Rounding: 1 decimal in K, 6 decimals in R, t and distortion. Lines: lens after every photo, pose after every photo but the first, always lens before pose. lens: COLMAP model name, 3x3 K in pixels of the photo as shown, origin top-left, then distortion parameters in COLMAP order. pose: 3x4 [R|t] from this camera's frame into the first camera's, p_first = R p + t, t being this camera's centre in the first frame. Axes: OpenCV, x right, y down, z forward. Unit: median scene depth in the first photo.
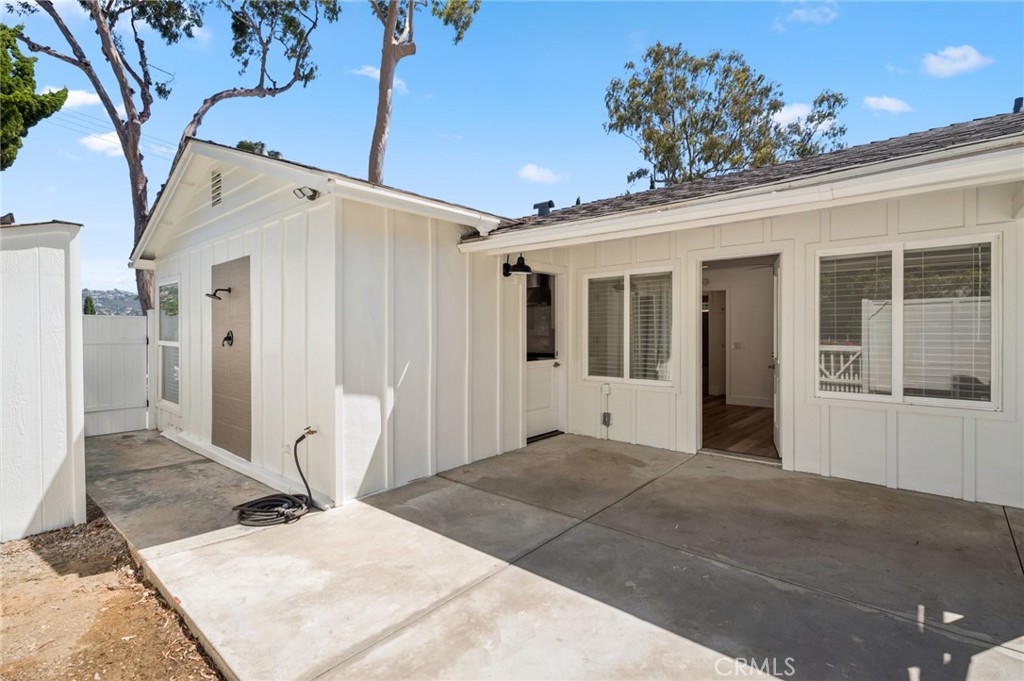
lens RADIAL K [[477.9, 0, 512.7], [0, 477.9, 334.1], [0, 0, 1]] dist [0.002398, 0.000286]
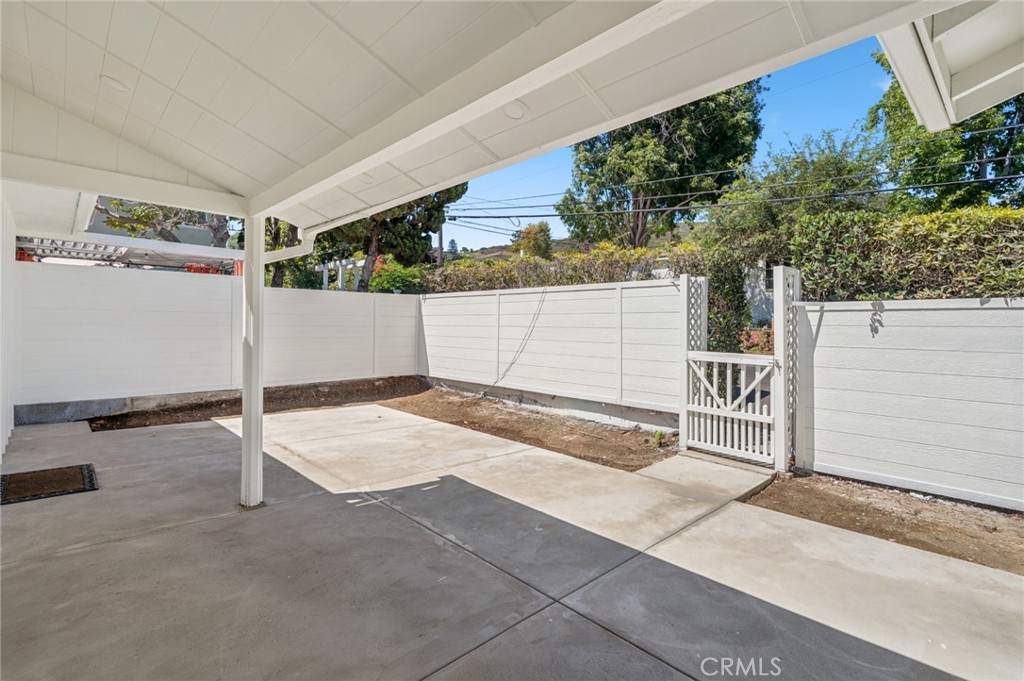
lens RADIAL K [[477.9, 0, 512.7], [0, 477.9, 334.1], [0, 0, 1]] dist [0.002398, 0.000286]
pose [[-0.995603, -0.009610, 0.093177, 0.200354], [-0.007185, 0.999628, 0.026321, -0.026711], [-0.093395, 0.025535, -0.995302, 2.229998]]
